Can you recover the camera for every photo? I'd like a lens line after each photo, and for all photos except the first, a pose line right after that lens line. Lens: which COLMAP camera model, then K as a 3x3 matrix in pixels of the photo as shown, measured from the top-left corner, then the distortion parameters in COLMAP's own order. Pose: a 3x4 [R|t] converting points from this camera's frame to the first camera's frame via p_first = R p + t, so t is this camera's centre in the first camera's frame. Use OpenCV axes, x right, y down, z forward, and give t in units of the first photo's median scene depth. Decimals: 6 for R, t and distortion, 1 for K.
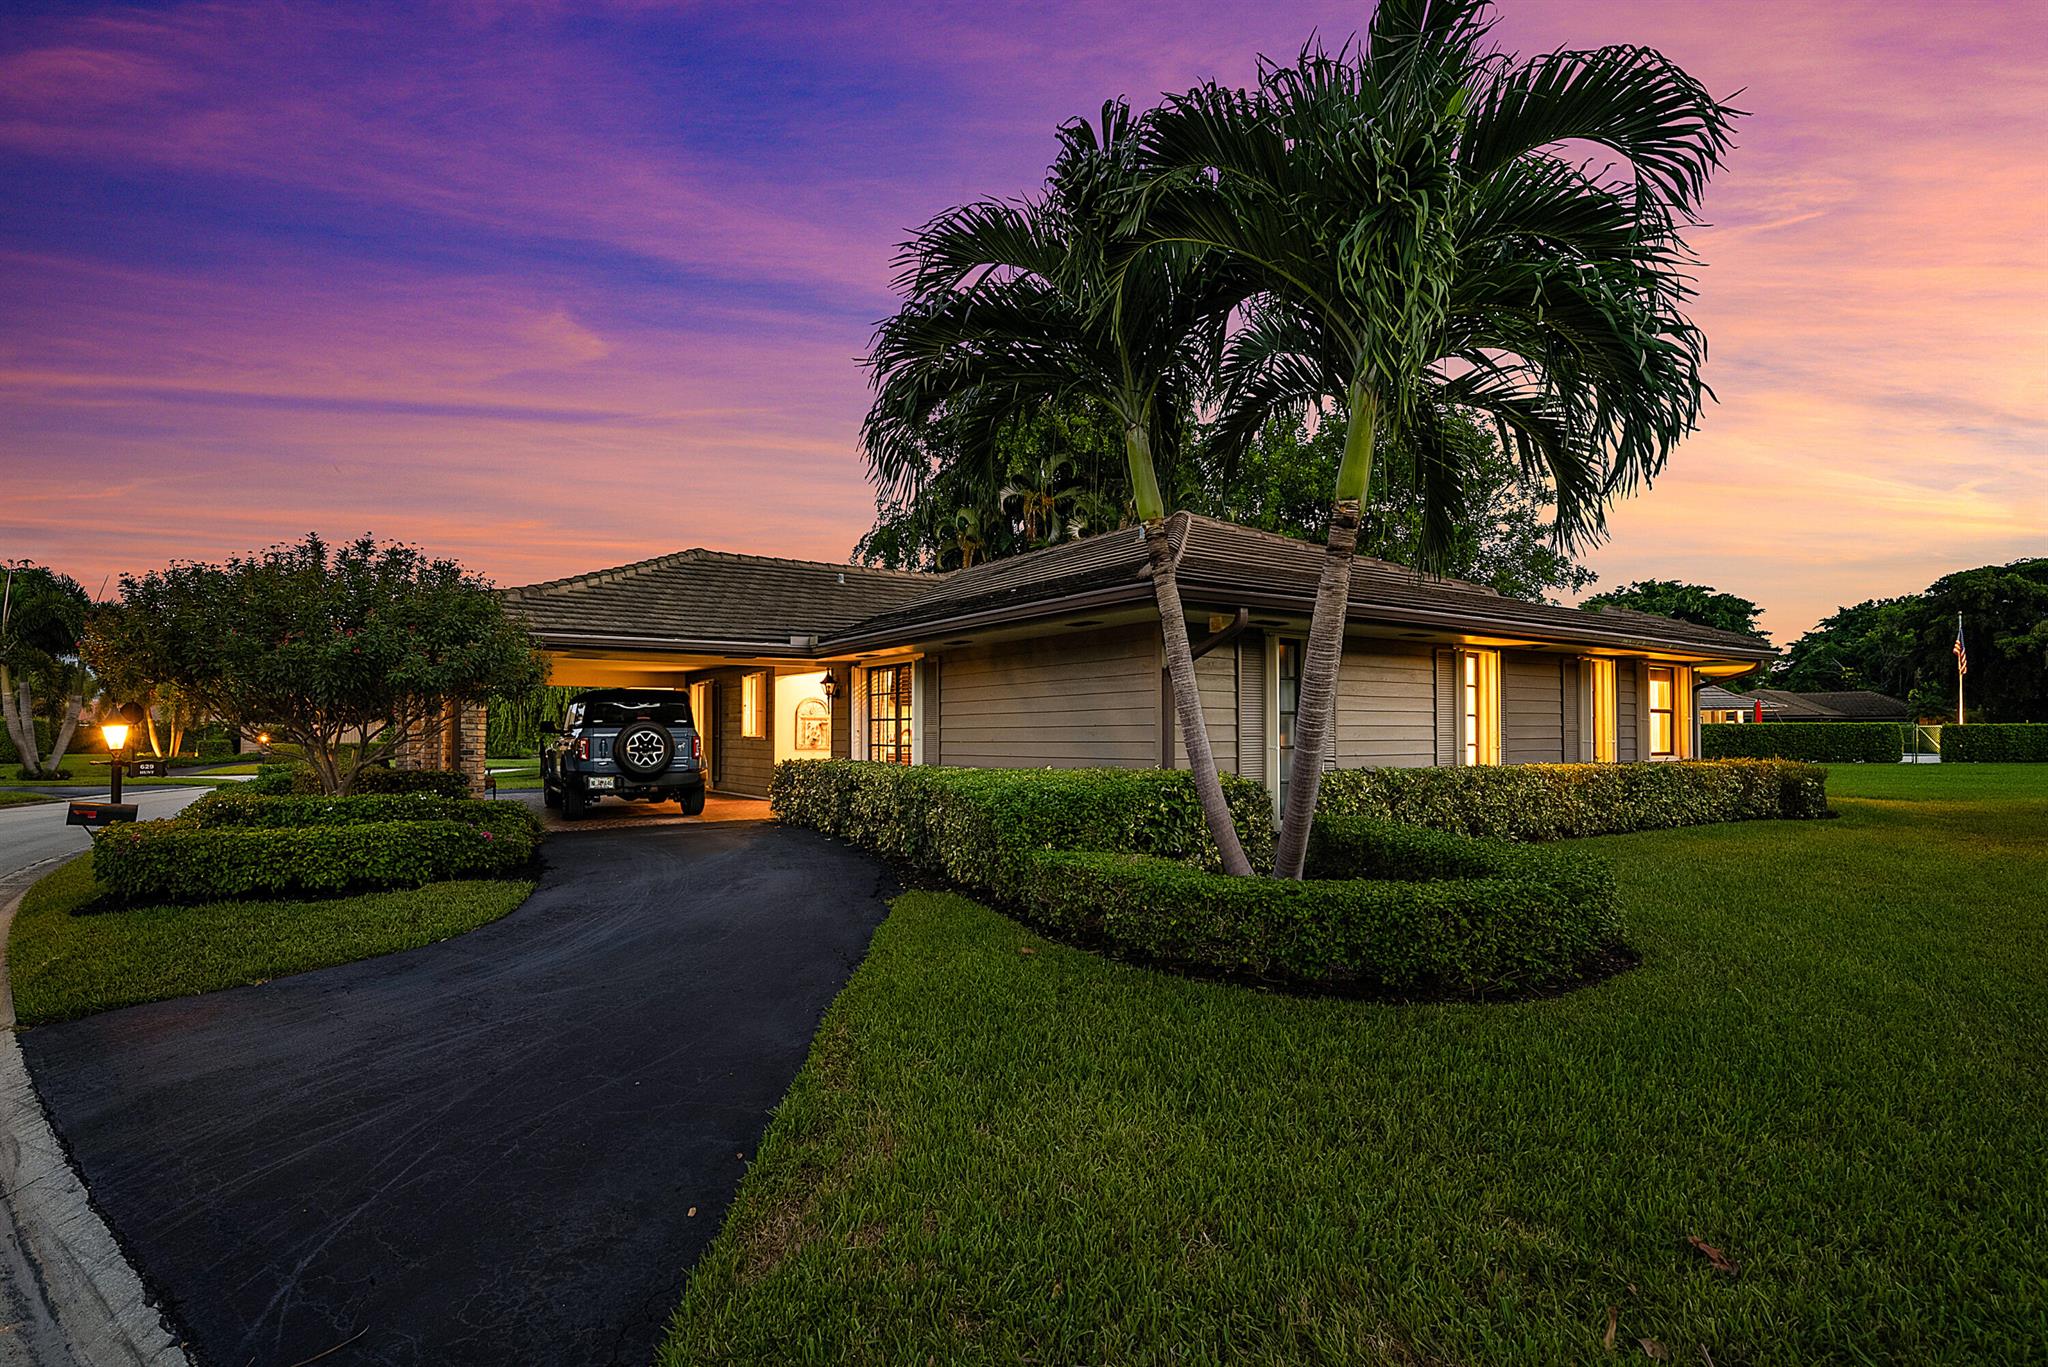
lens RADIAL K [[1012.3, 0, 1019.2], [0, 1012.3, 686.6], [0, 0, 1]] dist [-0.005381, 0.000212]
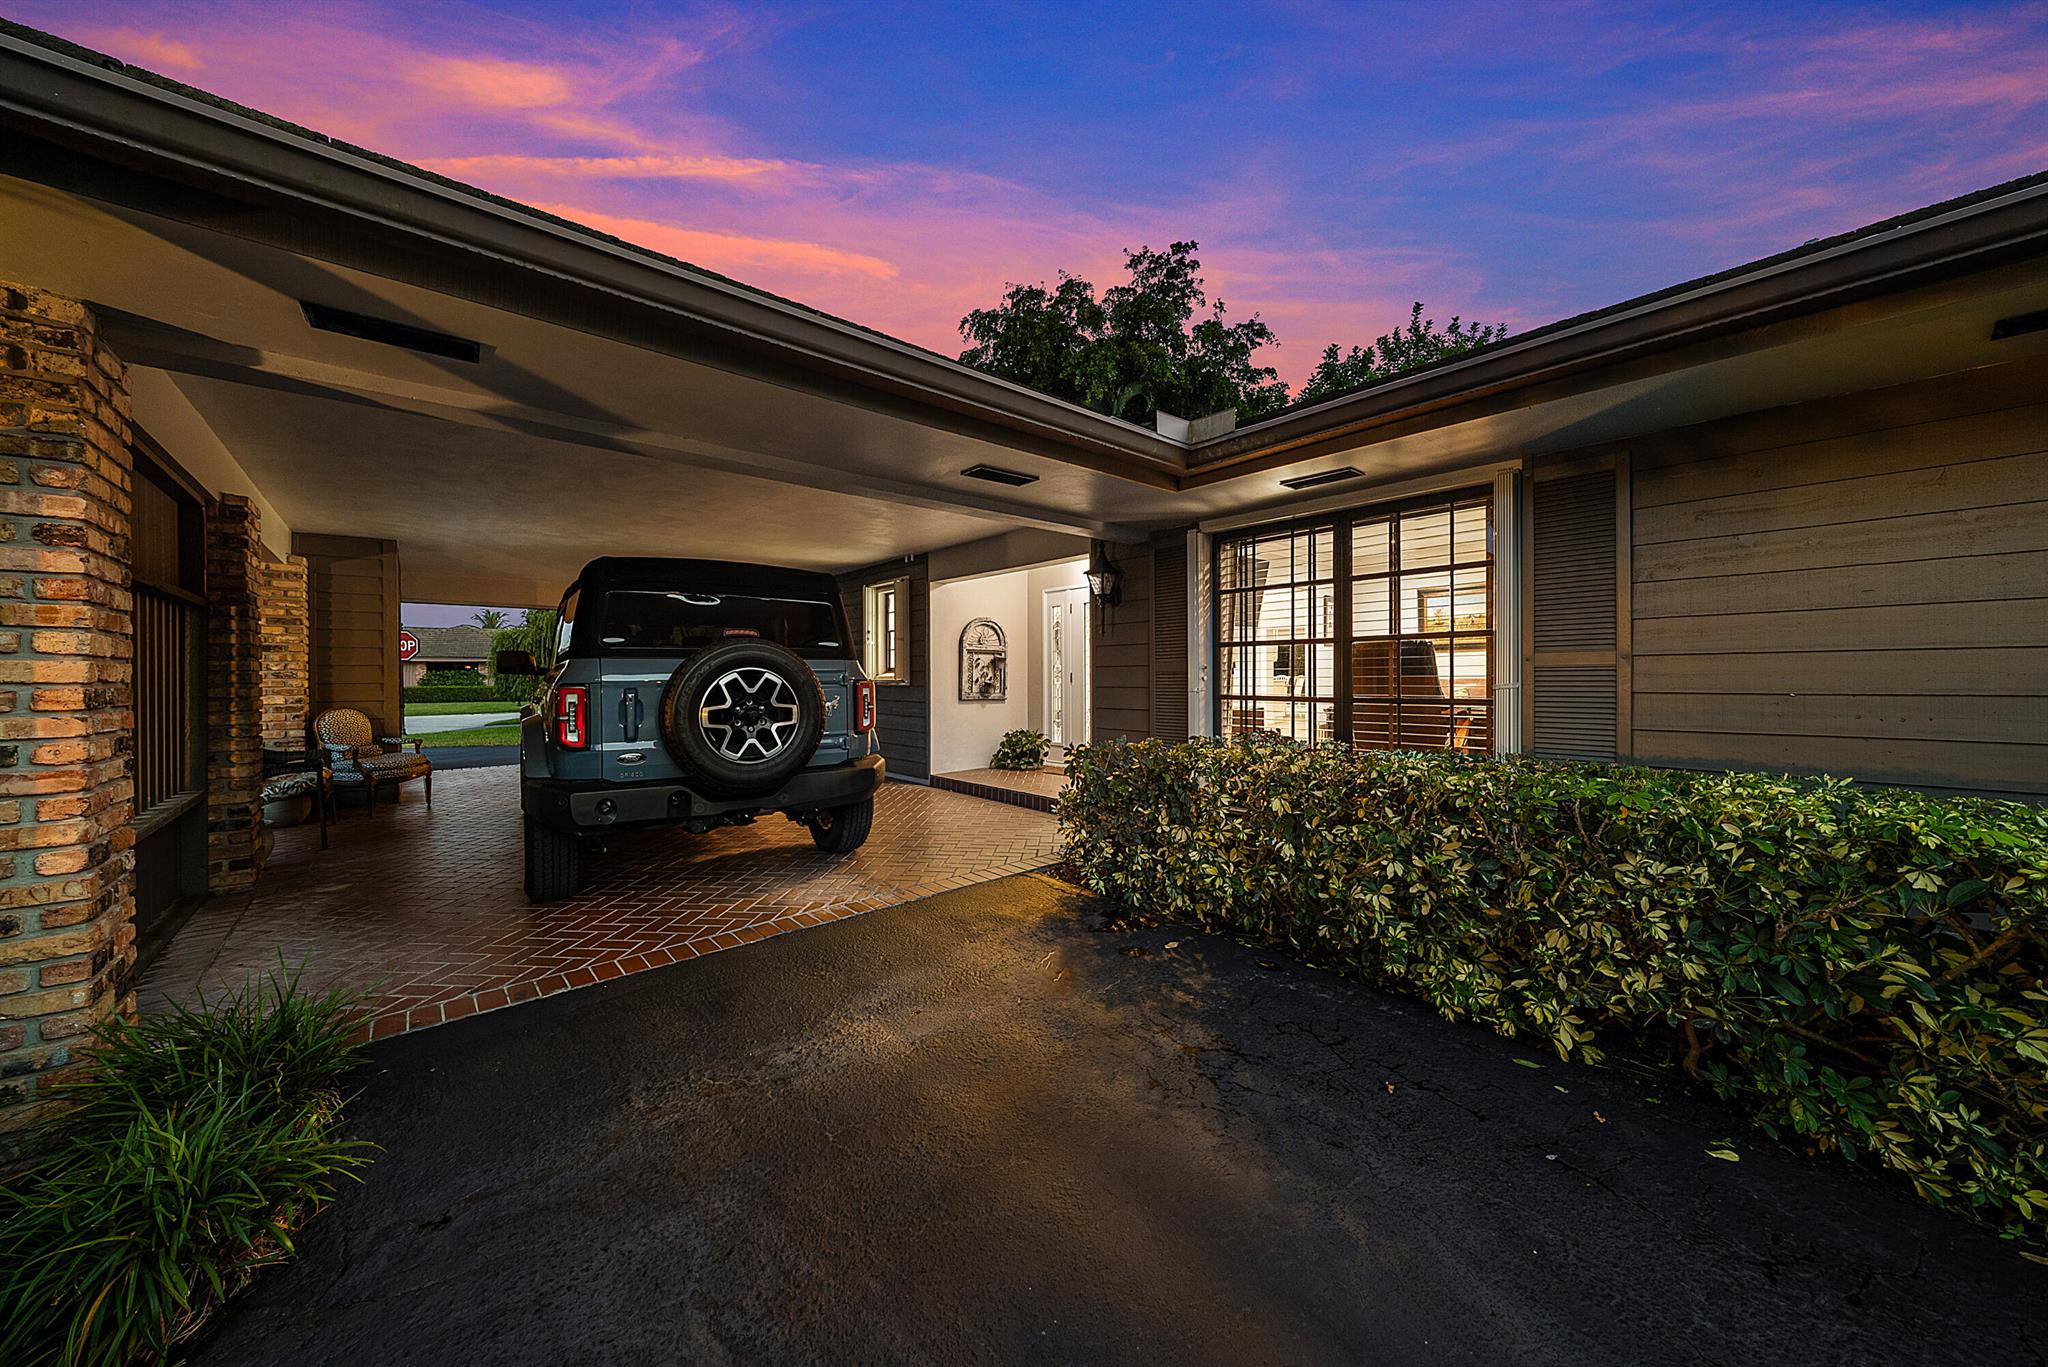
lens RADIAL K [[713.4, 0, 1028.8], [0, 713.4, 681.0], [0, 0, 1]] dist [0.000127, 0.000000]
pose [[0.994421, -0.005794, 0.105328, -0.271343], [0.000529, 0.998752, 0.049944, 0.033398], [-0.105486, -0.049610, 0.993183, 0.670744]]
